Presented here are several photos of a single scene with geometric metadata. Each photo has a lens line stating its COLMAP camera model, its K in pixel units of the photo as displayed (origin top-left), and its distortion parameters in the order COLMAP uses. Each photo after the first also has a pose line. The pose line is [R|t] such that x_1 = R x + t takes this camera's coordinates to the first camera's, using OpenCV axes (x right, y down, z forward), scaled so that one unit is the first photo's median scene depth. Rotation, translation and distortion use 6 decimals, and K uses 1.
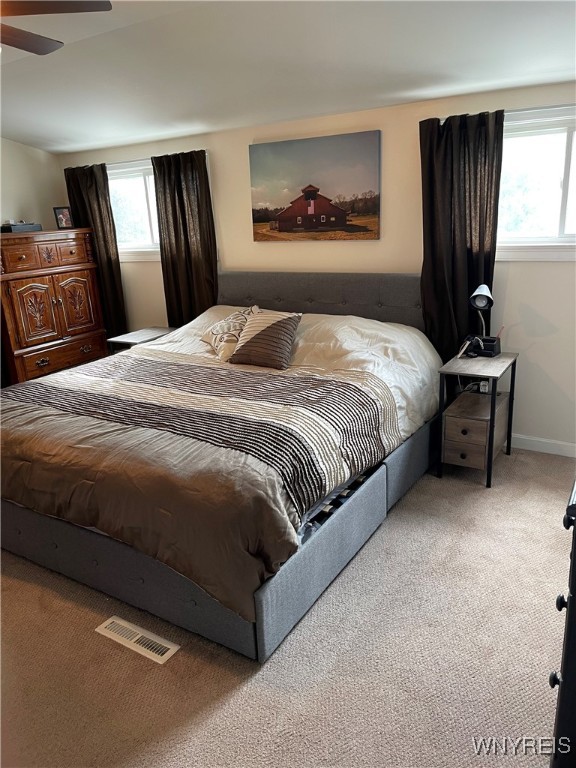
lens RADIAL K [[575.2, 0, 289.6], [0, 575.2, 390.4], [0, 0, 1]] dist [0.029511, -0.033155]
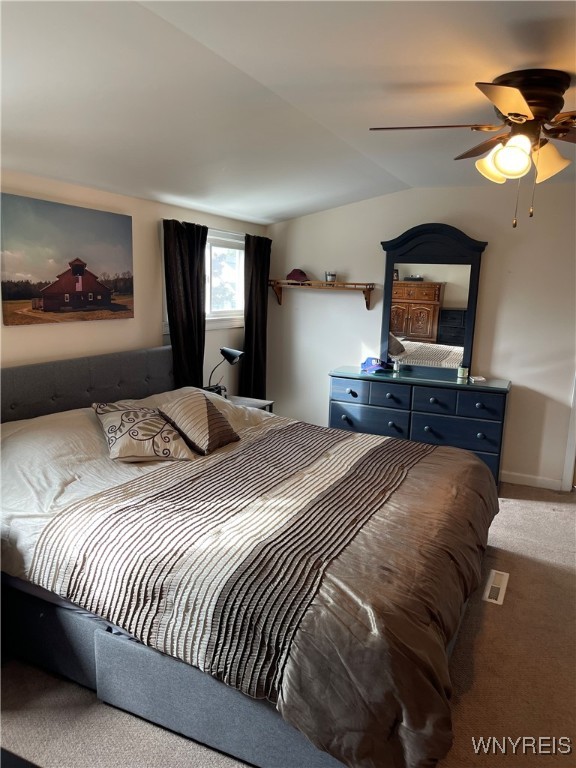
lens RADIAL K [[575.2, 0, 288.4], [0, 575.2, 378.4], [0, 0, 1]] dist [0.029511, -0.033155]
pose [[-0.109116, -0.128395, 0.985702, -0.871248], [0.264891, 0.952010, 0.153329, -0.234831], [-0.958085, 0.277834, -0.069868, 0.809389]]
